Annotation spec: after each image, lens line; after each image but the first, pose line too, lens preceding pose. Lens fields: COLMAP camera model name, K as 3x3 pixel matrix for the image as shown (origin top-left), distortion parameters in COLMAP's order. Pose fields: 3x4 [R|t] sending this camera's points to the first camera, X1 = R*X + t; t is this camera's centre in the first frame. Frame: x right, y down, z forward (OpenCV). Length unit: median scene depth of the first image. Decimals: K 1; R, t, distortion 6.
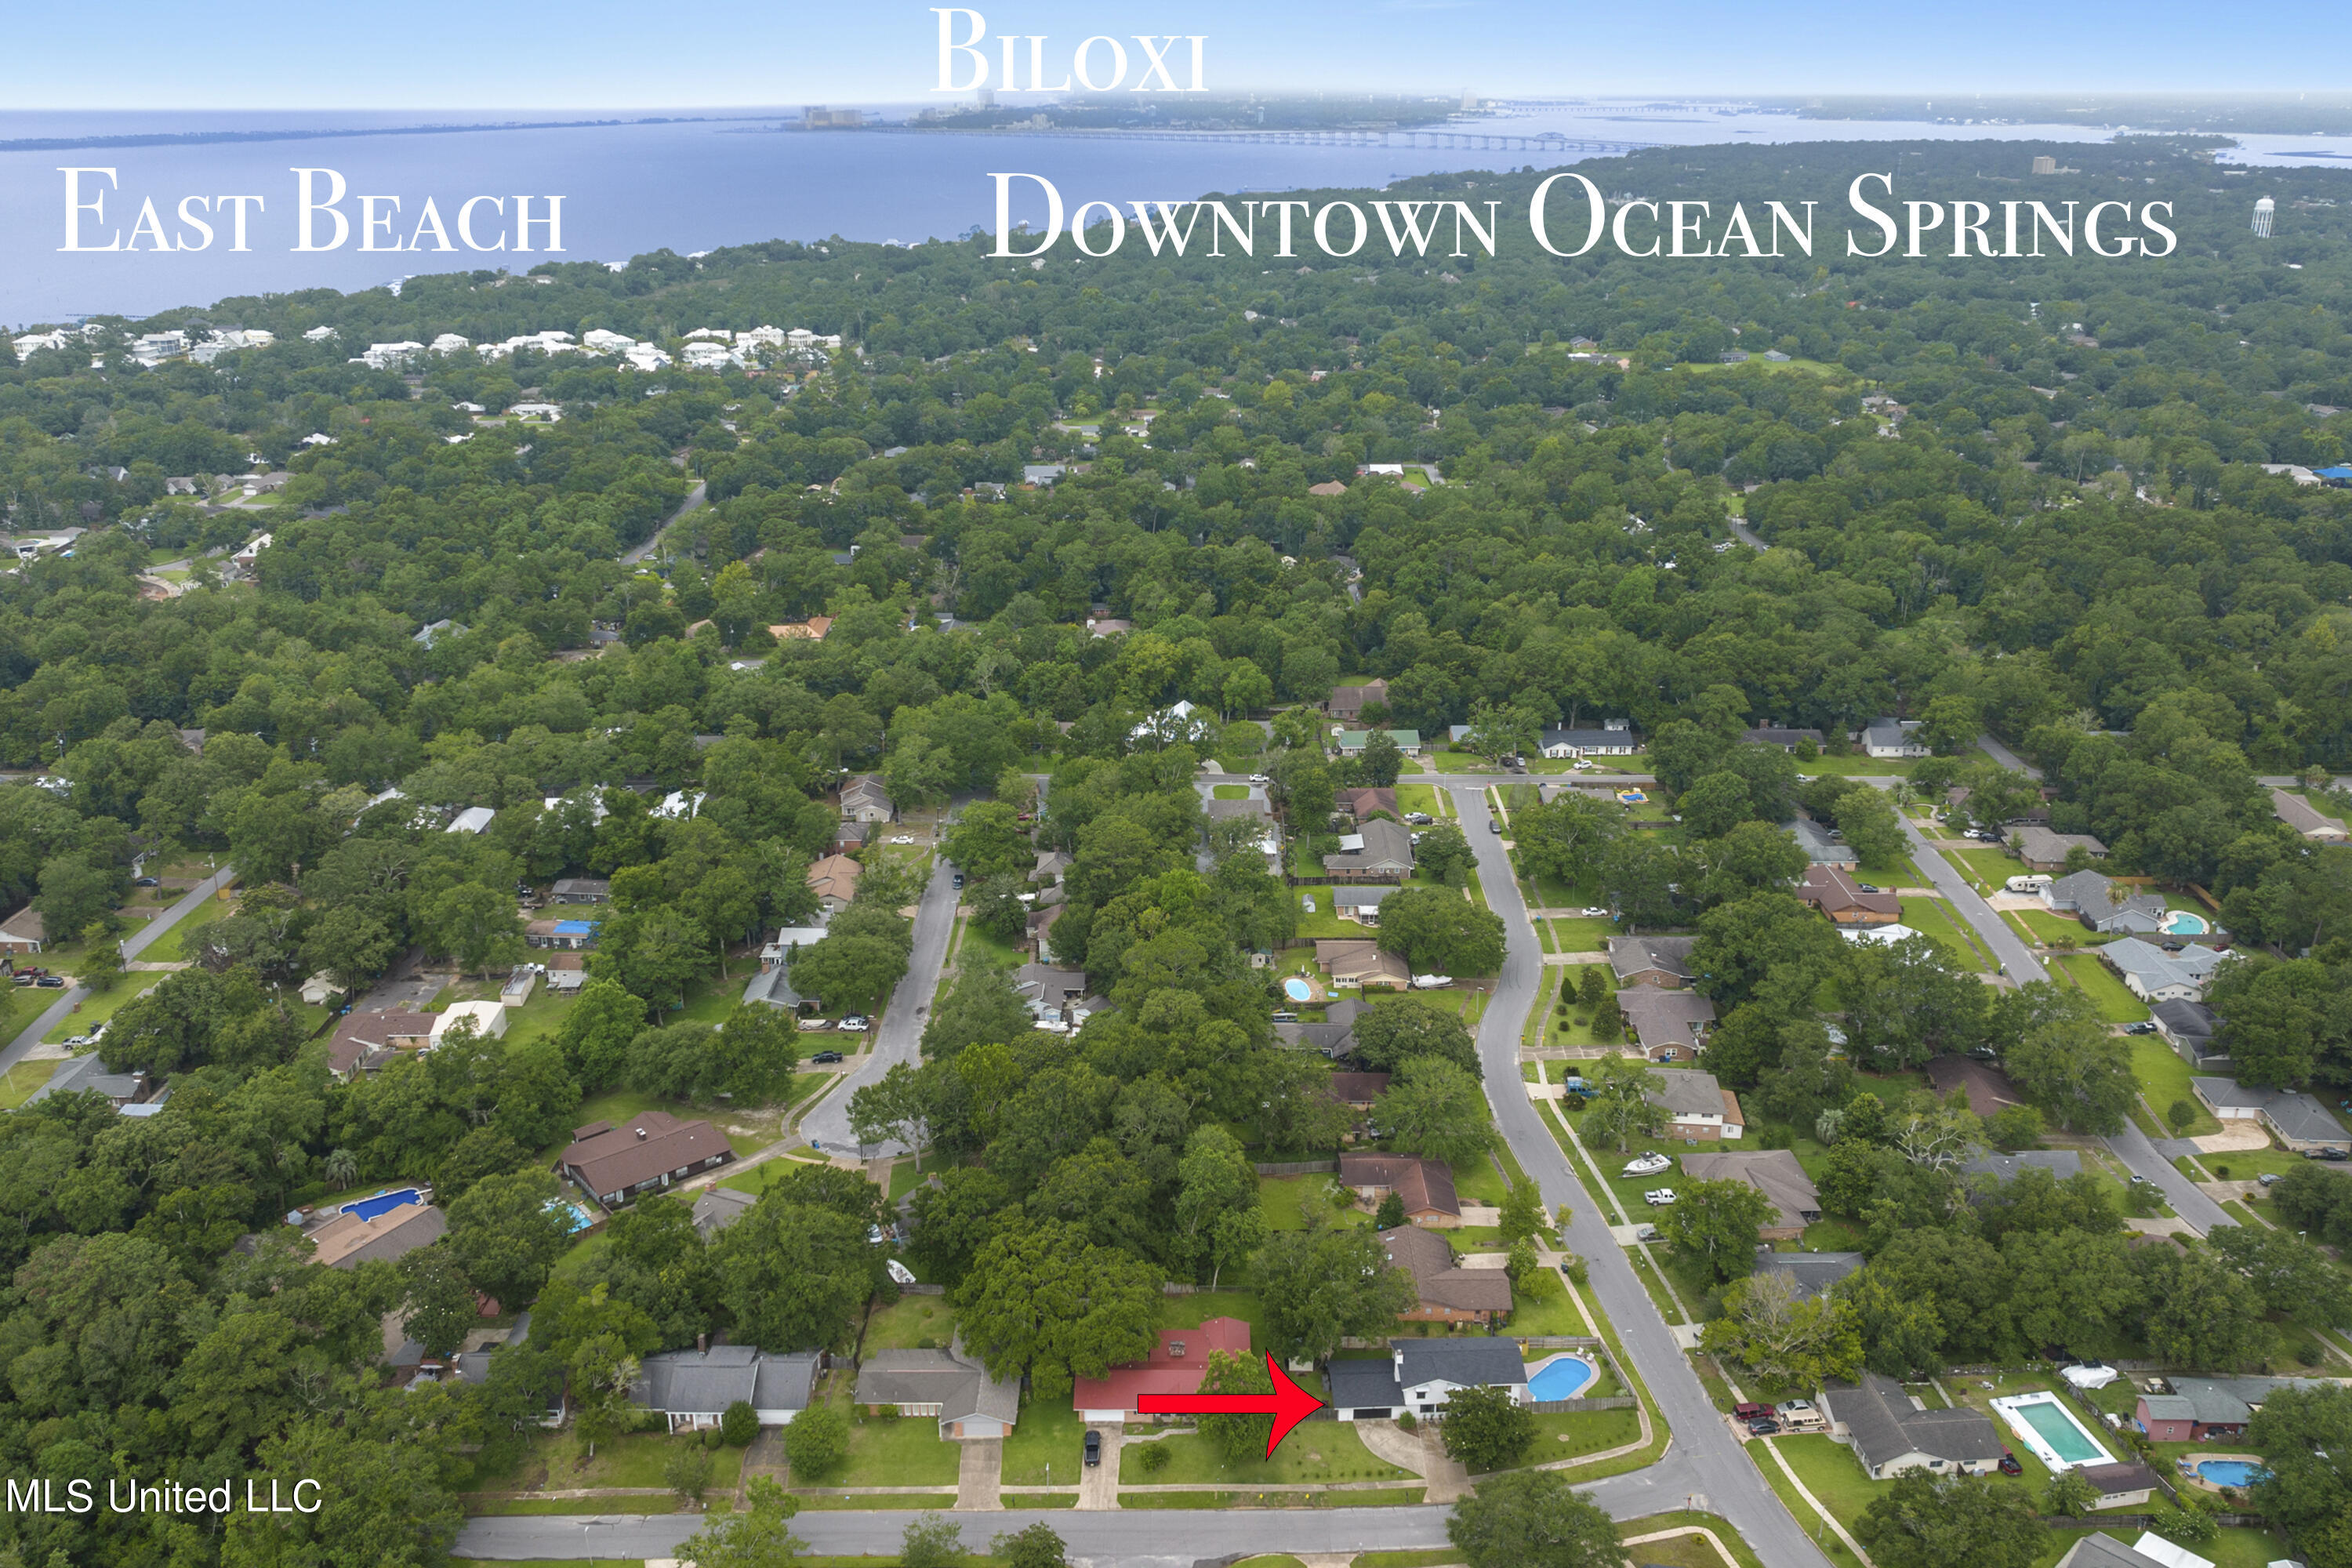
lens RADIAL K [[2002.4, 0, 1169.2], [0, 2002.4, 781.4], [0, 0, 1]] dist [-0.022252, -0.001545]
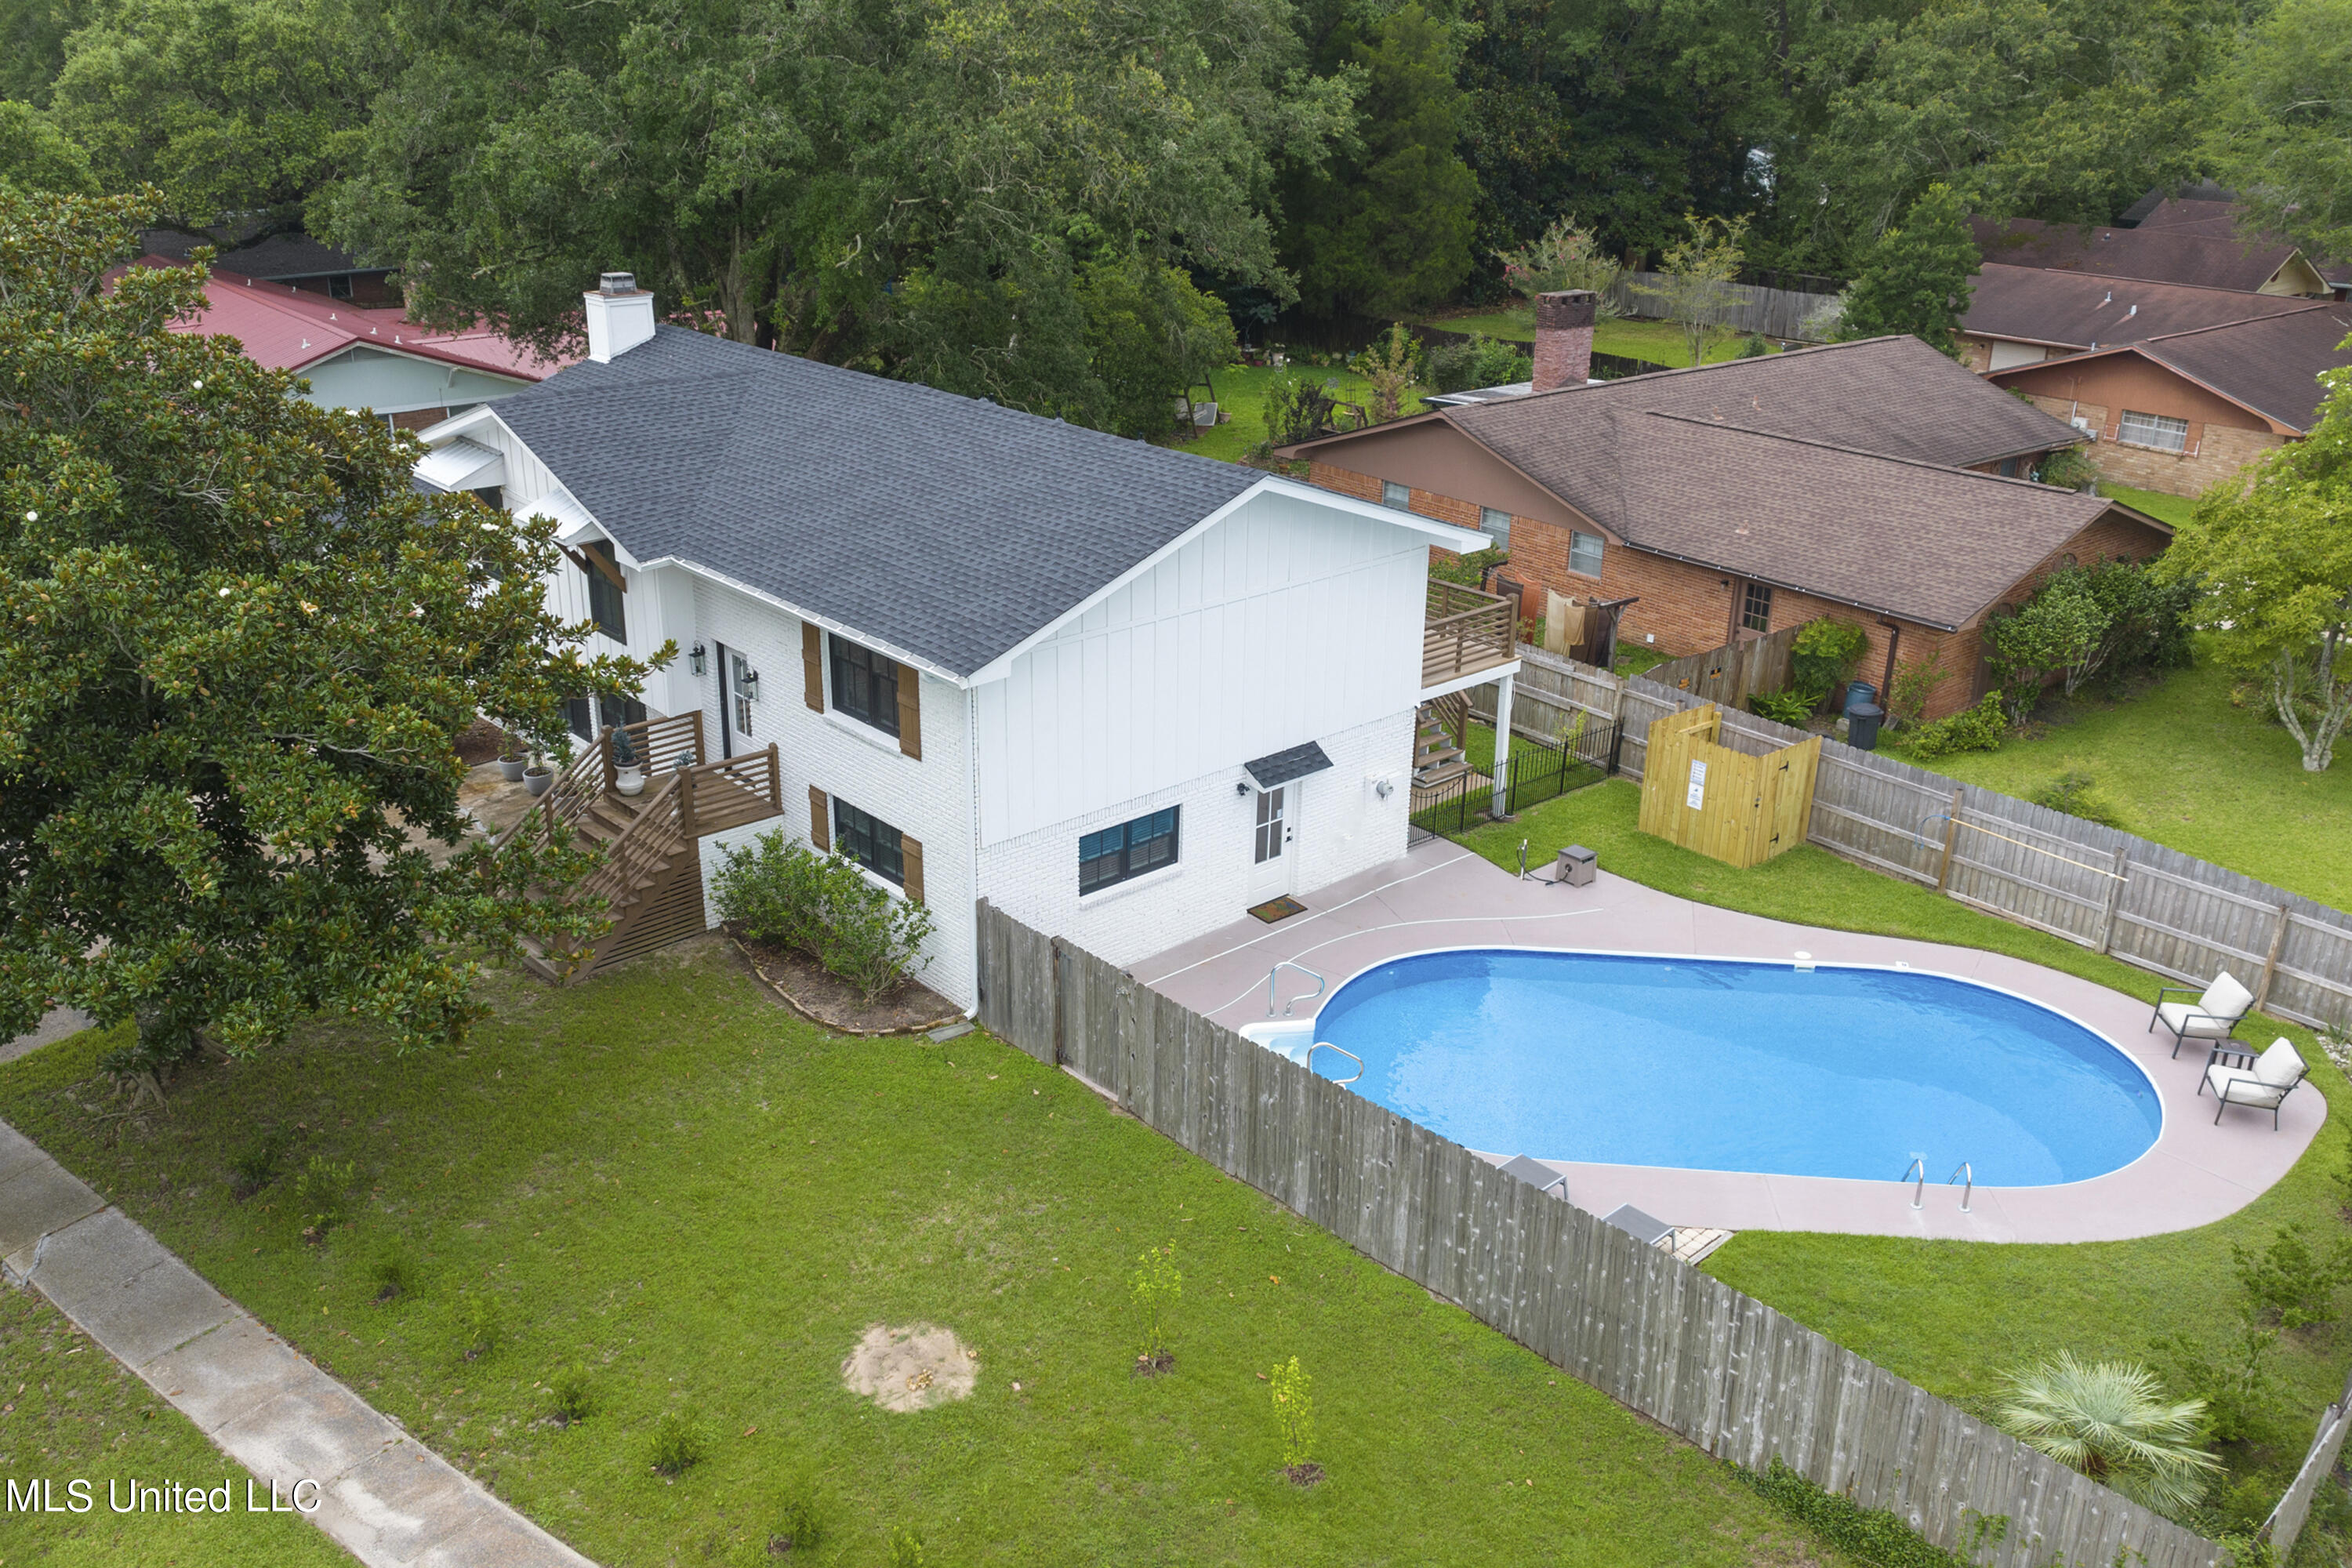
lens RADIAL K [[2002.4, 0, 1152.7], [0, 2002.4, 763.2], [0, 0, 1]] dist [-0.022252, -0.001545]
pose [[0.618725, 0.292209, -0.729241, 0.201664], [-0.279122, 0.949454, 0.143627, 0.229593], [0.734350, 0.114682, 0.669013, 0.749202]]
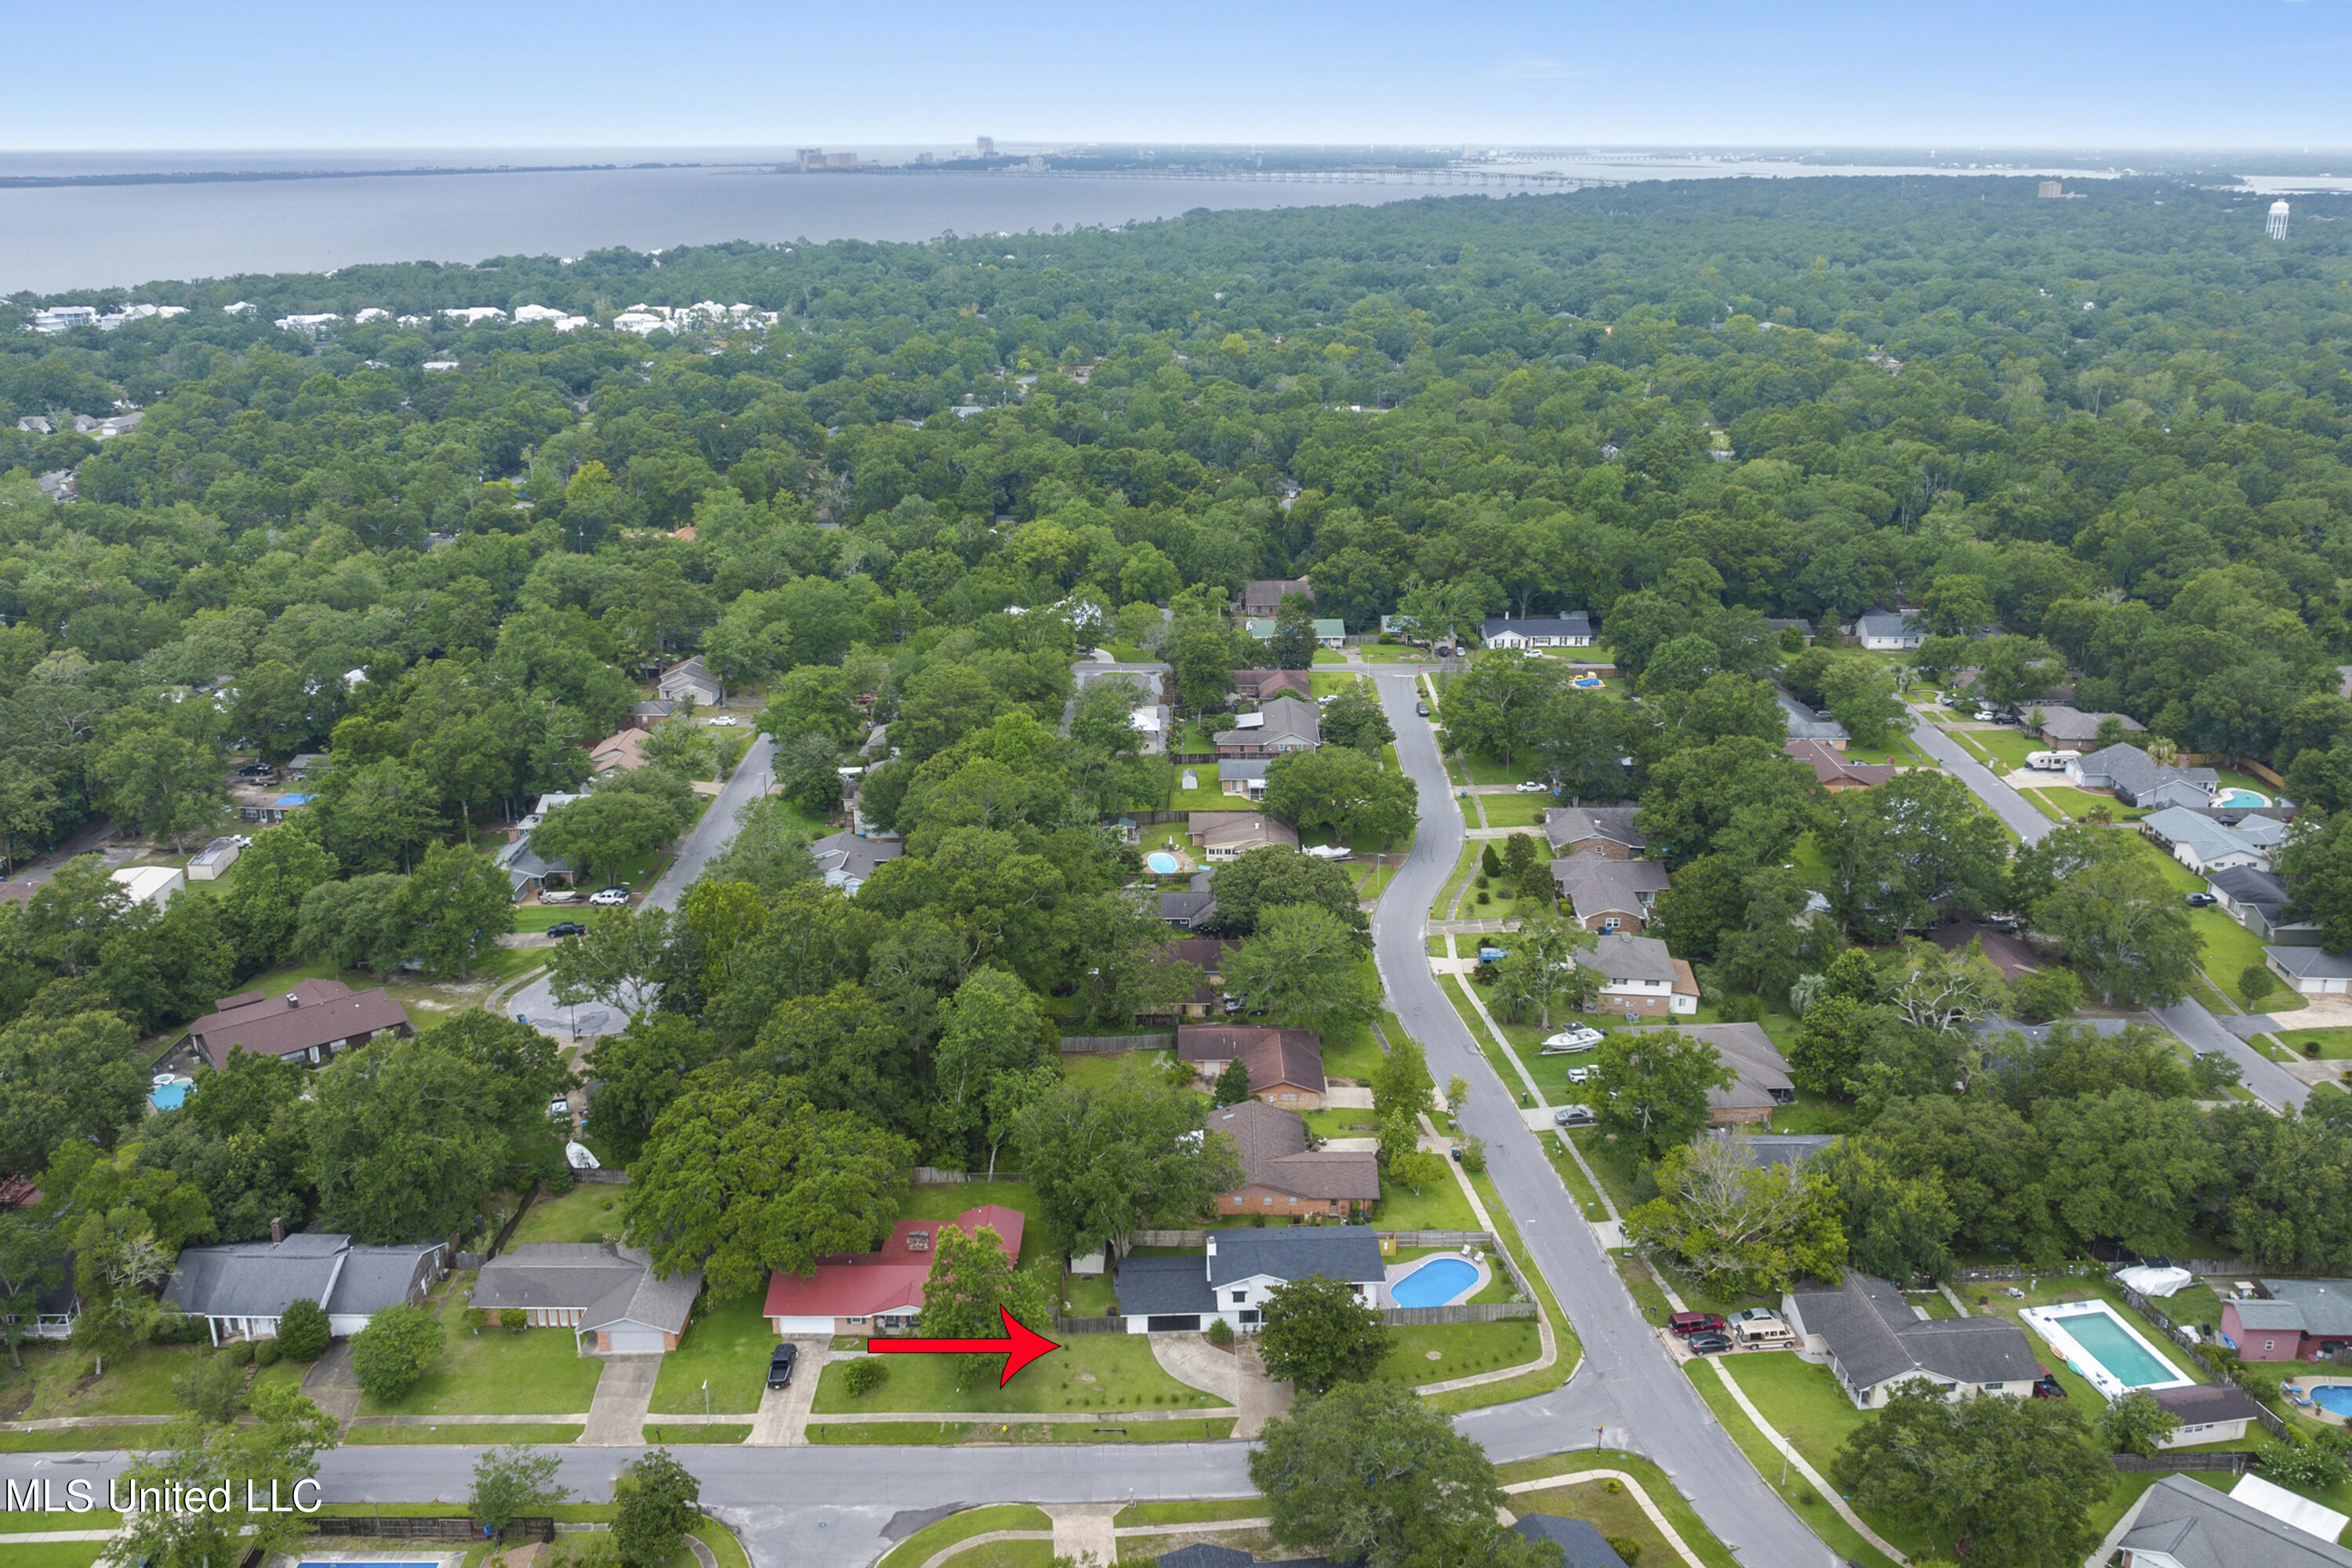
lens RADIAL K [[2002.4, 0, 1169.3], [0, 2002.4, 786.7], [0, 0, 1]] dist [-0.022252, -0.001545]
pose [[0.999987, -0.000691, -0.005000, 0.082784], [0.000543, 0.999565, -0.029493, 0.112748], [0.005018, 0.029490, 0.999552, 0.208982]]
